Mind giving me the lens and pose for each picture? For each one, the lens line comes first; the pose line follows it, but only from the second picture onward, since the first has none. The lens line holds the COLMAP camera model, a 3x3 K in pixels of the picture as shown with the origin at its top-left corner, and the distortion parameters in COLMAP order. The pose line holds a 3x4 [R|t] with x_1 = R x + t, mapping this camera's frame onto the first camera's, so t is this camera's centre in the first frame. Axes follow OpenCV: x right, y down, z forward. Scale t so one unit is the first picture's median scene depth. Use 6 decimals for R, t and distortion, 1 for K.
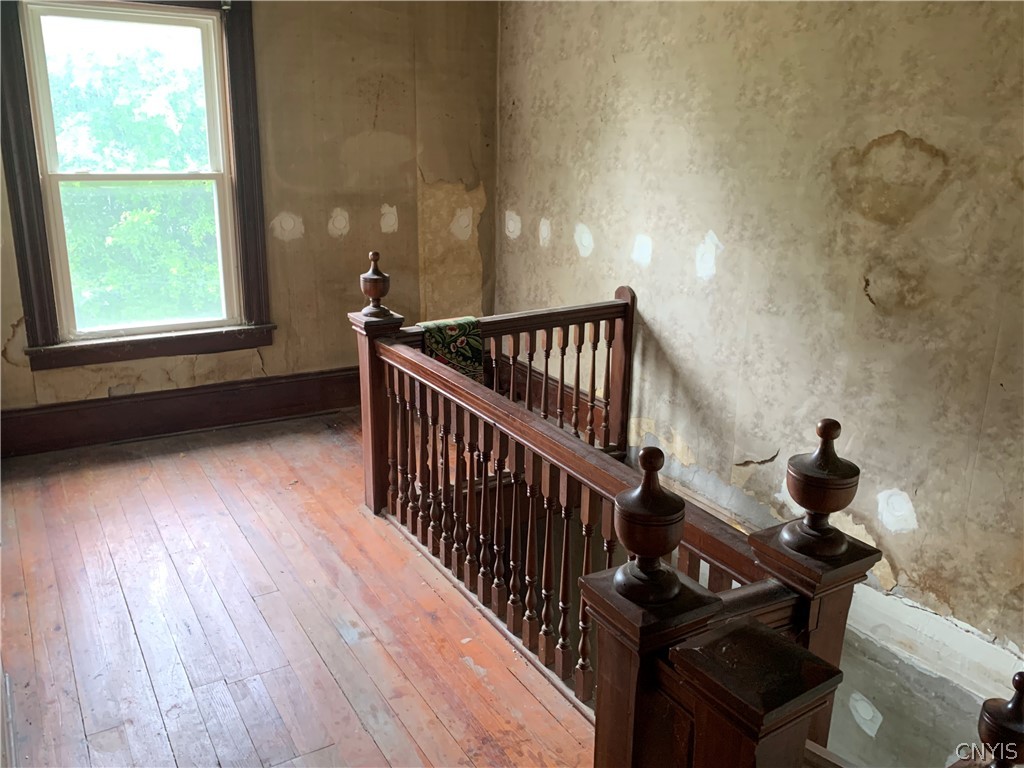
lens RADIAL K [[850.5, 0, 511.9], [0, 850.5, 384.7], [0, 0, 1]] dist [0.042950, -0.055300]
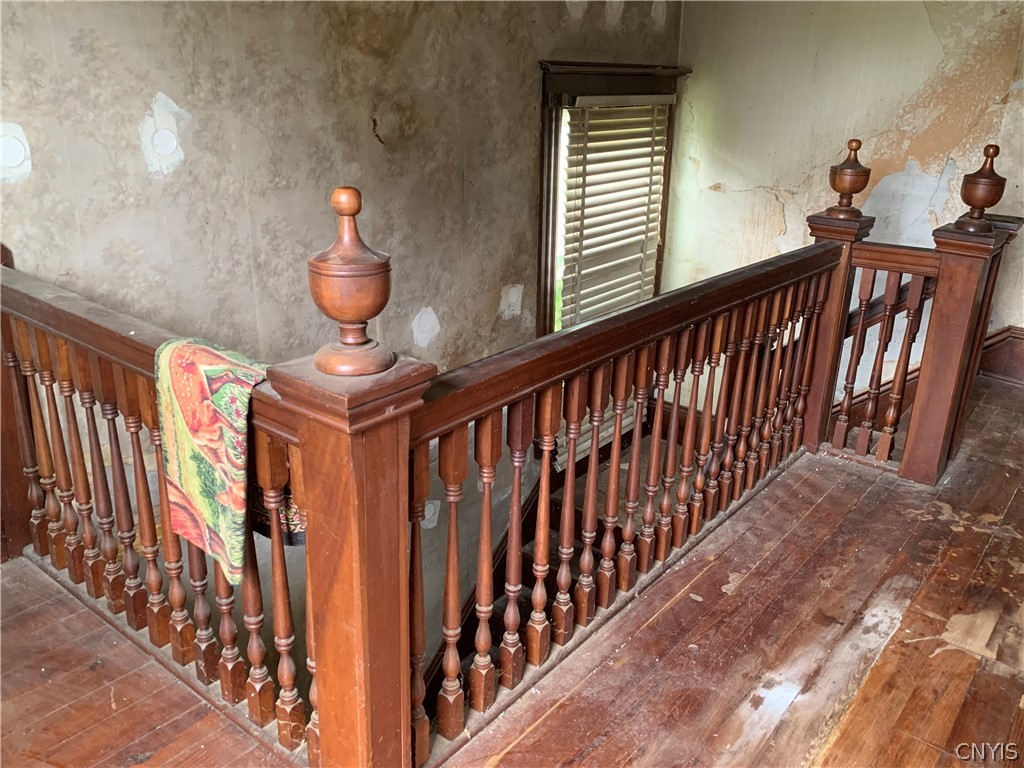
lens RADIAL K [[850.5, 0, 509.8], [0, 850.5, 378.8], [0, 0, 1]] dist [0.042950, -0.055300]
pose [[-0.335802, -0.345481, 0.876288, -0.559204], [0.246097, 0.865816, 0.435659, -0.240955], [-0.909216, 0.361947, -0.205721, 1.112556]]
